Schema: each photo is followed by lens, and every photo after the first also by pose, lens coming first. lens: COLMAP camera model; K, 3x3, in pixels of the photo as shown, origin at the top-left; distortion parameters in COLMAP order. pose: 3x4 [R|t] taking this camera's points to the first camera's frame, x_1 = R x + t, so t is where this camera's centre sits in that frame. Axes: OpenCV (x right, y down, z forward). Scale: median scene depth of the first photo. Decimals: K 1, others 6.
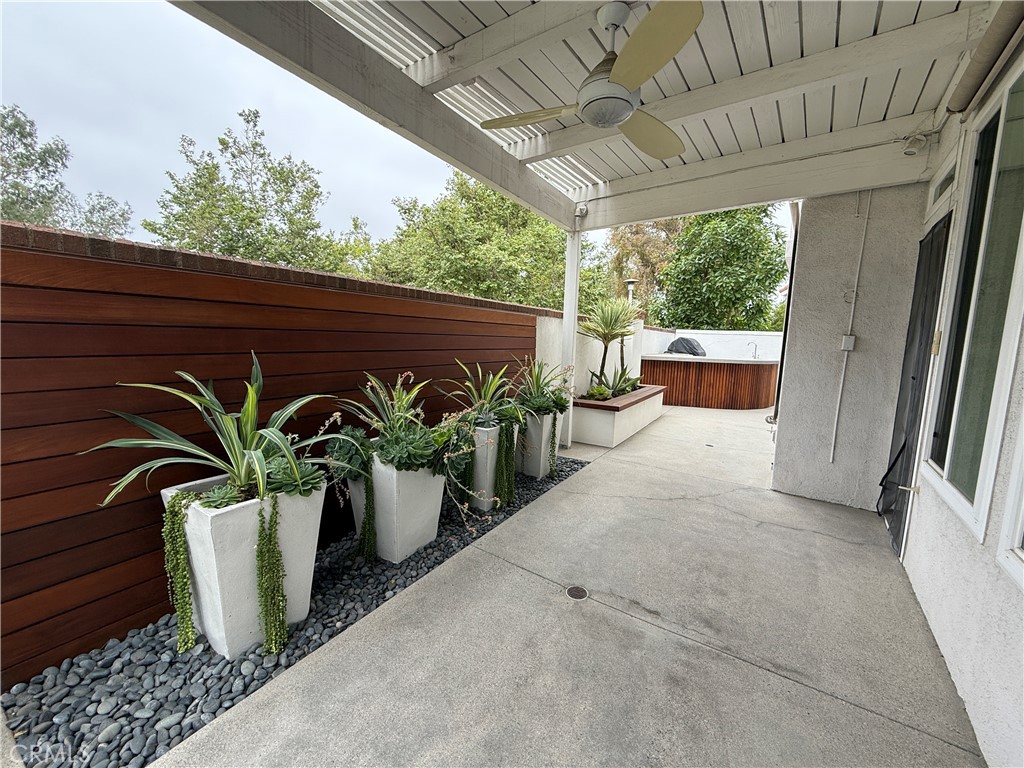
lens RADIAL K [[409.2, 0, 511.9], [0, 409.2, 388.7], [0, 0, 1]] dist [-0.002635, 0.001143]
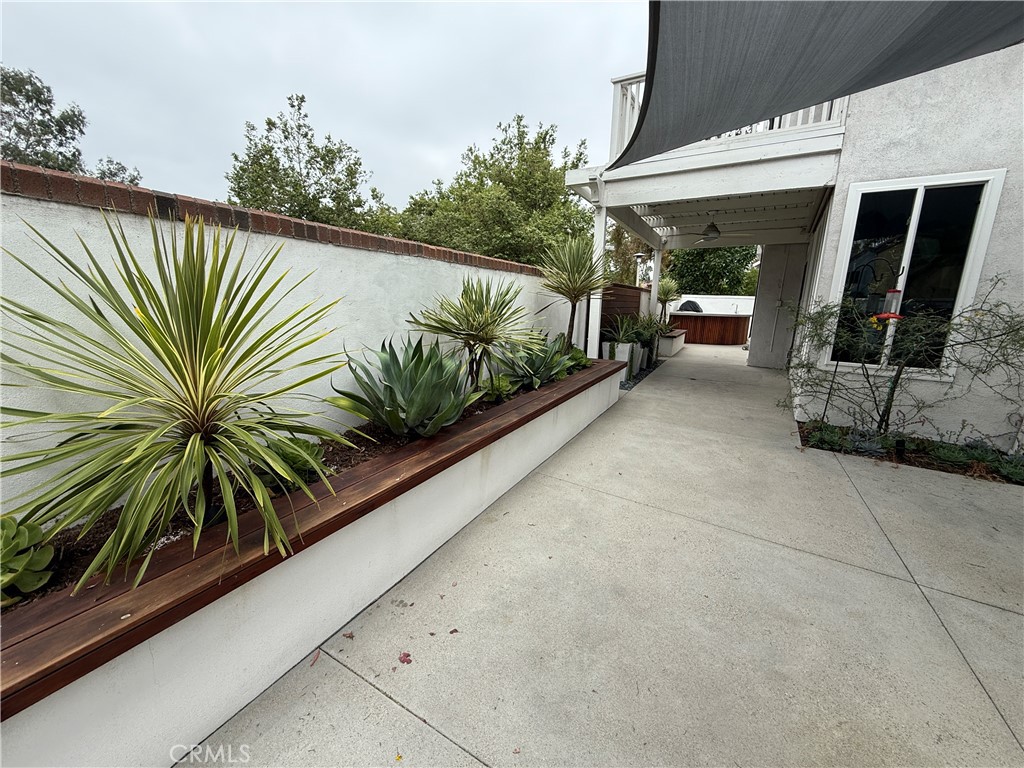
lens RADIAL K [[409.2, 0, 517.2], [0, 409.2, 383.8], [0, 0, 1]] dist [-0.002635, 0.001143]
pose [[0.997640, -0.019663, 0.065789, -0.265964], [0.014515, 0.996860, 0.077846, 0.044735], [-0.067113, -0.076707, 0.994792, -0.396491]]
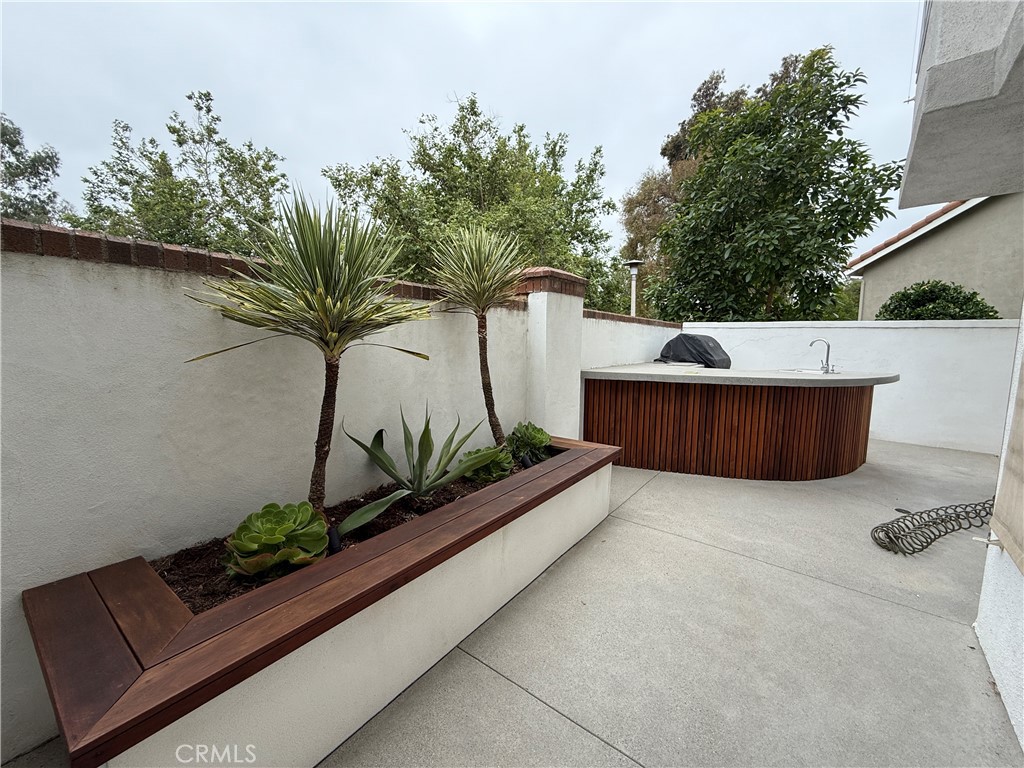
lens RADIAL K [[409.2, 0, 509.5], [0, 409.2, 387.2], [0, 0, 1]] dist [-0.002635, 0.001143]
pose [[0.996710, -0.010548, -0.080363, 0.182294], [0.009561, 0.999874, -0.012652, -0.038944], [0.080486, 0.011842, 0.996685, 0.346004]]
